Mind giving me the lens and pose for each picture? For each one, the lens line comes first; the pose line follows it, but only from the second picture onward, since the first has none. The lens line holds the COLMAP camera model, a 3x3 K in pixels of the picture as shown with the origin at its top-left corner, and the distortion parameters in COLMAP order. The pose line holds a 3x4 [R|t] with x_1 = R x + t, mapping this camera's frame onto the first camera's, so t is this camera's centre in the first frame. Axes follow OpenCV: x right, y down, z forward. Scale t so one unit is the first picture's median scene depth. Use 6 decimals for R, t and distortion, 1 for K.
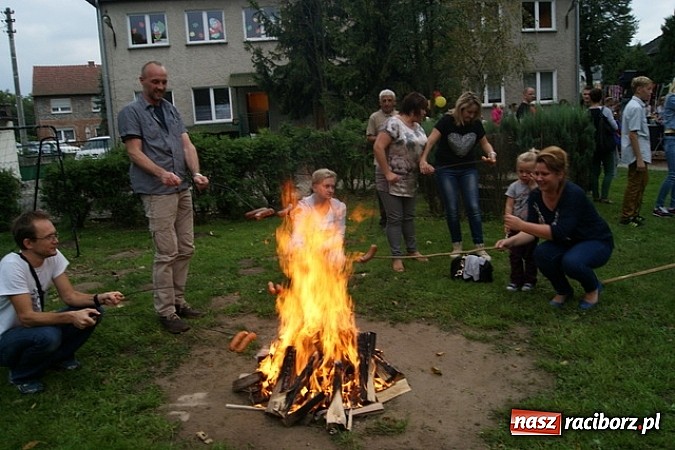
lens RADIAL K [[781.2, 0, 337.5], [0, 781.2, 225.0], [0, 0, 1]] dist [-0.042048, 0.013523]
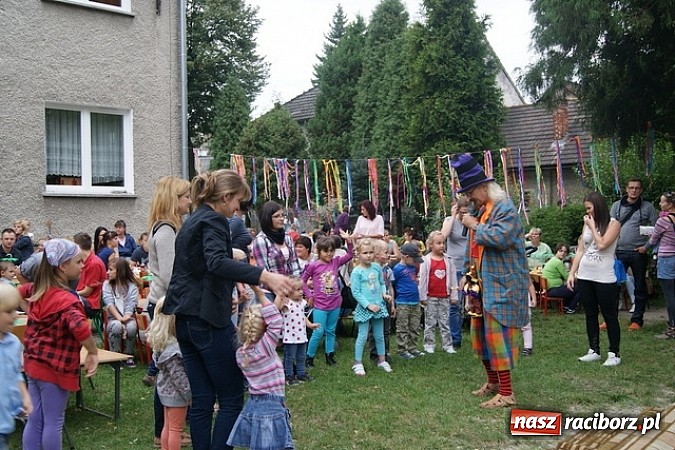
lens RADIAL K [[781.2, 0, 337.5], [0, 781.2, 225.0], [0, 0, 1]] dist [-0.042048, 0.013523]
pose [[0.850458, 0.031574, 0.525095, 0.145256], [0.044477, 0.990307, -0.131583, -0.075243], [-0.524160, 0.135260, 0.840810, 0.548832]]
